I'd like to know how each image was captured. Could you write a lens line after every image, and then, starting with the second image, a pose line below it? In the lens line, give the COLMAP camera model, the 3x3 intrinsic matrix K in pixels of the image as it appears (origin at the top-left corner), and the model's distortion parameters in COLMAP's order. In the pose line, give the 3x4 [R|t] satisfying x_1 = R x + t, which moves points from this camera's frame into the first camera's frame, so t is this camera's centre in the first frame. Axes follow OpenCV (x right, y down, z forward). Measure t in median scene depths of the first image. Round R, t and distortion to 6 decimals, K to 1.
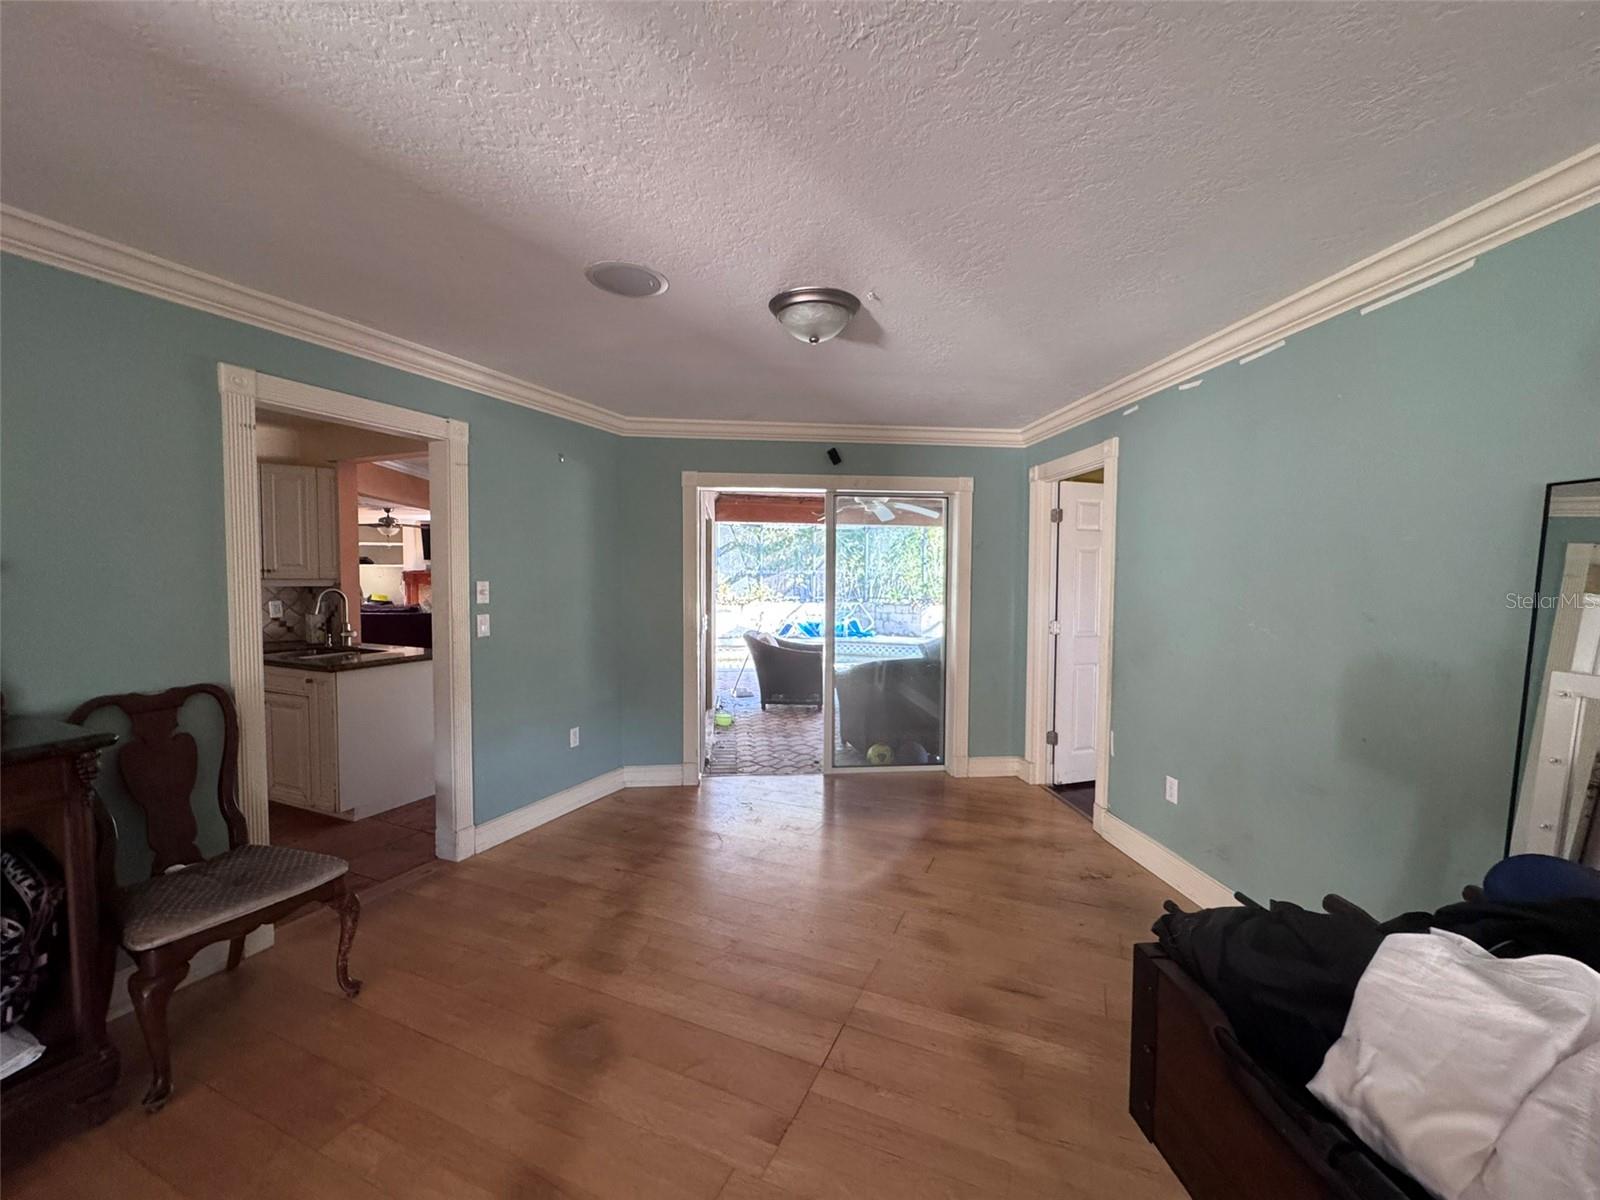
lens RADIAL K [[643.8, 0, 802.4], [0, 643.8, 603.8], [0, 0, 1]] dist [-0.002371, 0.000097]
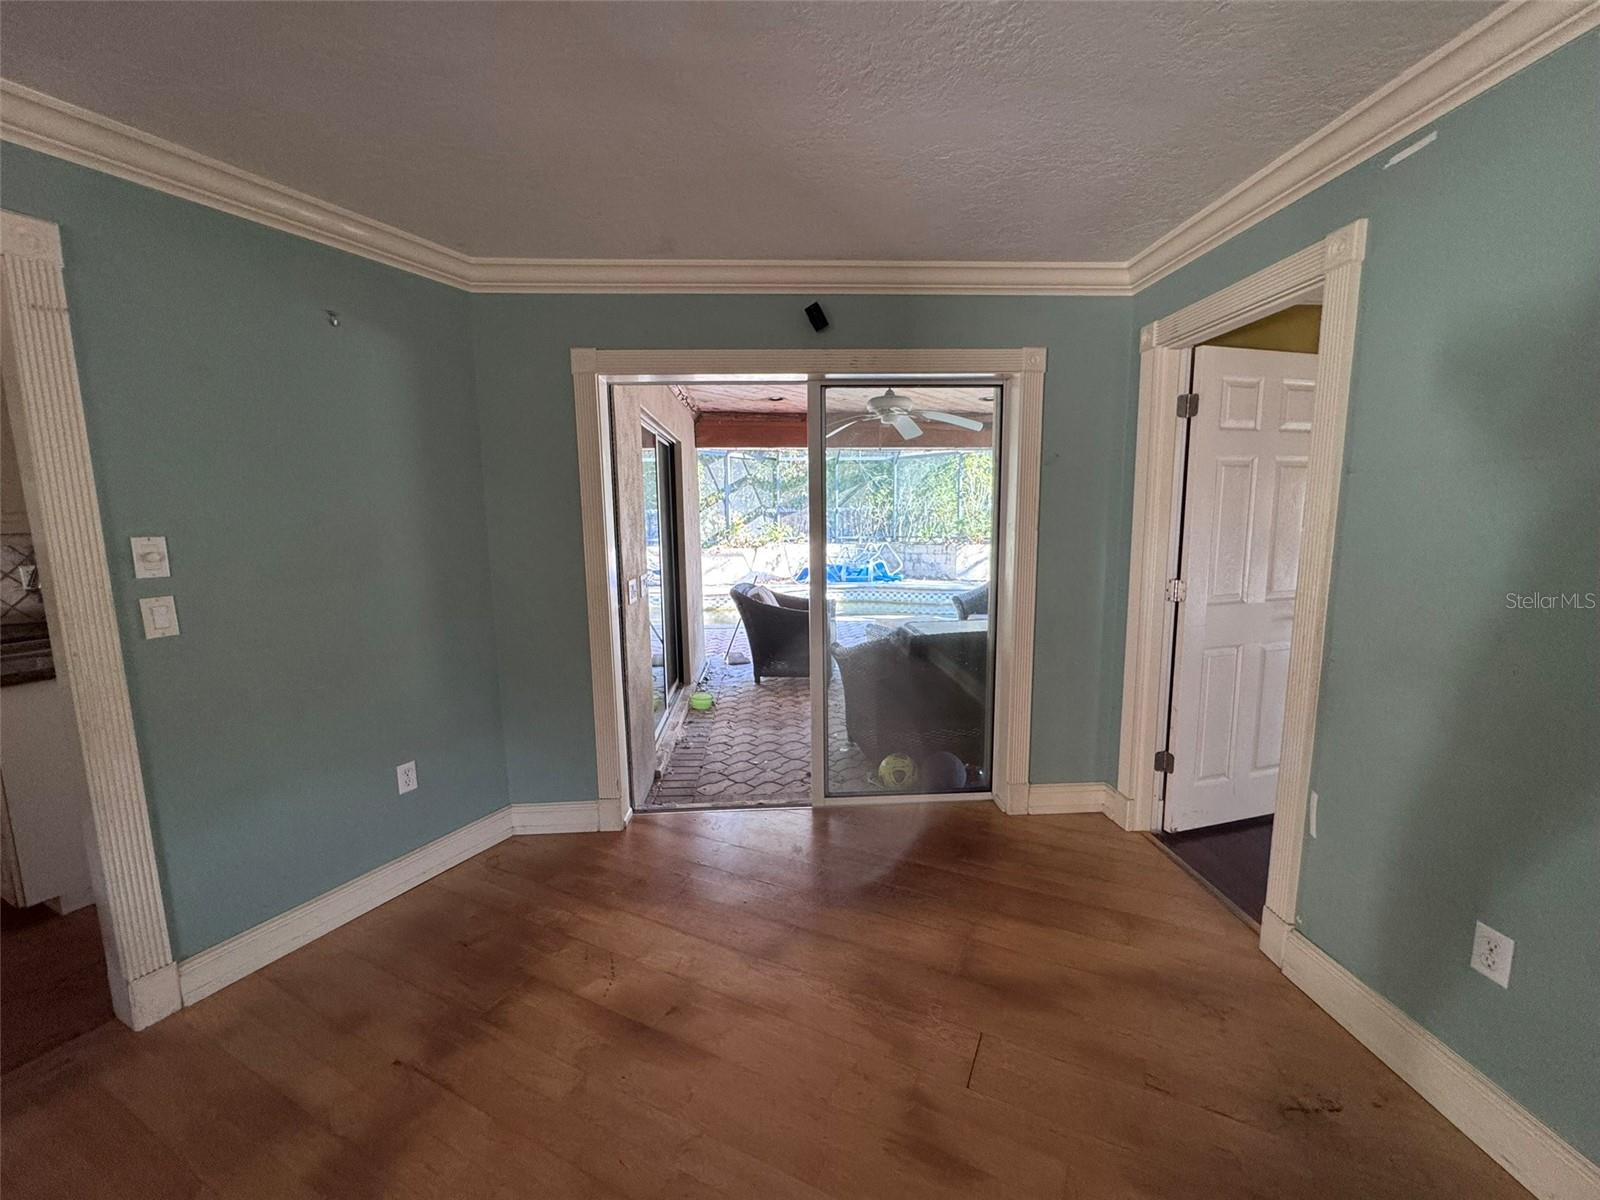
lens RADIAL K [[643.8, 0, 798.5], [0, 643.8, 601.9], [0, 0, 1]] dist [-0.002371, 0.000097]
pose [[0.998283, -0.011709, -0.057395, 0.062424], [0.016950, 0.995642, 0.091703, -0.015337], [0.056071, -0.092518, 0.994131, 0.353688]]
